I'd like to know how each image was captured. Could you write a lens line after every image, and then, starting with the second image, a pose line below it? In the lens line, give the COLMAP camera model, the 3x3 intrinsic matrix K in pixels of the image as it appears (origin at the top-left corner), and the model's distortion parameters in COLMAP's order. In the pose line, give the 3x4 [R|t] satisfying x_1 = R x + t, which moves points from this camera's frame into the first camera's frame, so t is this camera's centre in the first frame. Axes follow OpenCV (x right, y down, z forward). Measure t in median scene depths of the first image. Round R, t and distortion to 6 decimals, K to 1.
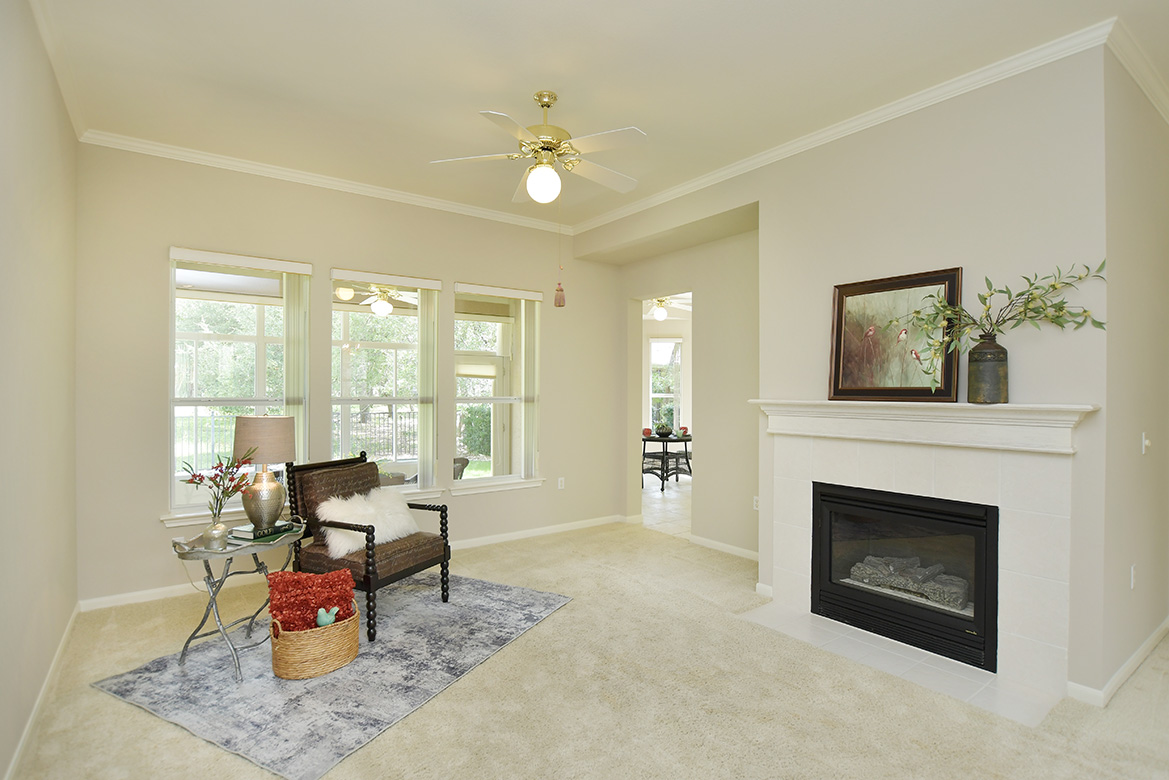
lens RADIAL K [[595.6, 0, 580.2], [0, 595.6, 392.3], [0, 0, 1]] dist [-0.001983, -0.000483]
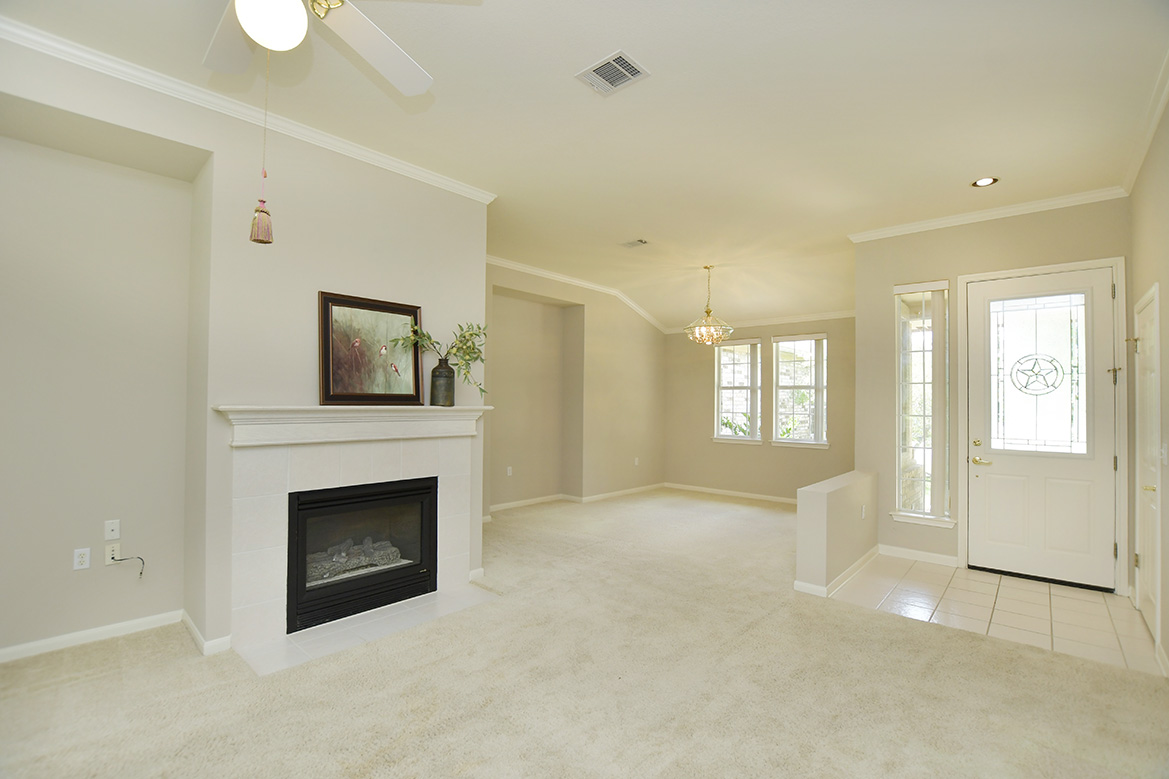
lens RADIAL K [[519.0, 0, 581.8], [0, 519.0, 390.4], [0, 0, 1]] dist [-0.027444, 0.000980]
pose [[-0.184389, 0.017395, 0.982699, -0.545914], [-0.006983, 0.999795, -0.019008, 0.001769], [-0.982829, -0.010367, -0.184229, 0.782358]]
